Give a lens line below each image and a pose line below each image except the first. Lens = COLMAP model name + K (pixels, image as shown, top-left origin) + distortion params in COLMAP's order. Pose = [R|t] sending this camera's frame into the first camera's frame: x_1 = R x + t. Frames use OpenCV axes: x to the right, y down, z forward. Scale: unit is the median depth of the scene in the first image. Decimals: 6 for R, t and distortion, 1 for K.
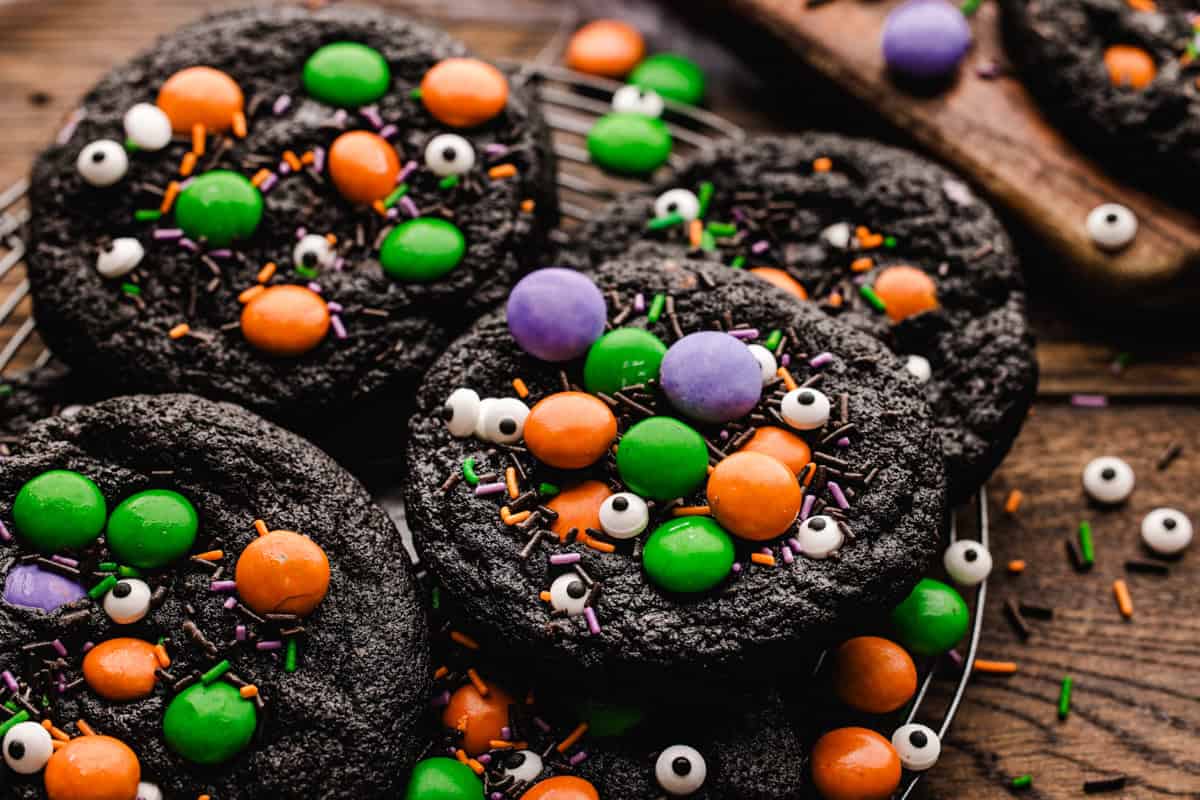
lens RADIAL K [[3655.9, 0, 600.0], [0, 3655.9, 400.0], [0, 0, 1]] dist [0.050777, 0.450779]
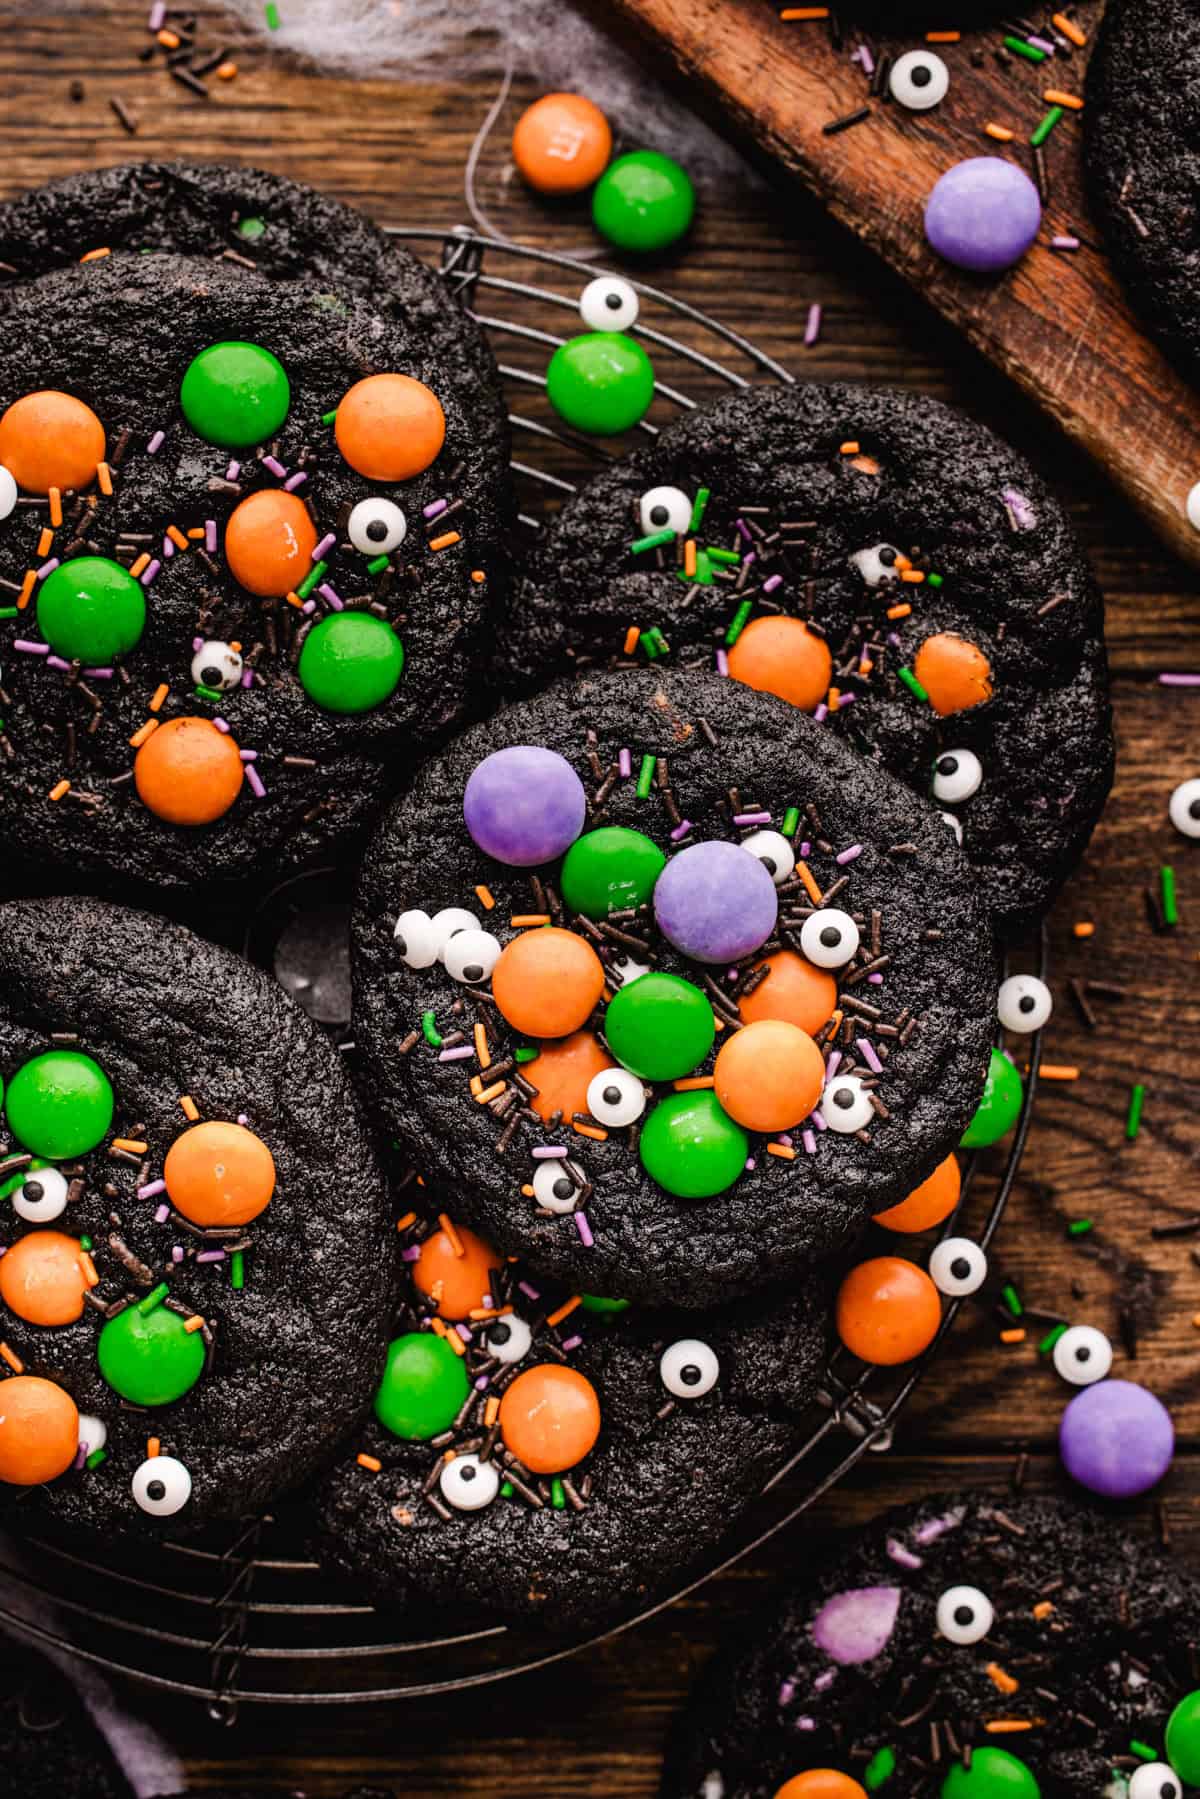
lens RADIAL K [[5480.9, 0, 600.0], [0, 5480.9, 899.5], [0, 0, 1]] dist [0.050777, 0.450779]
pose [[0.999368, -0.035444, 0.002540, 0.001109], [0.027689, 0.821519, 0.569509, -0.717995], [-0.022272, -0.569079, 0.821981, -0.019060]]
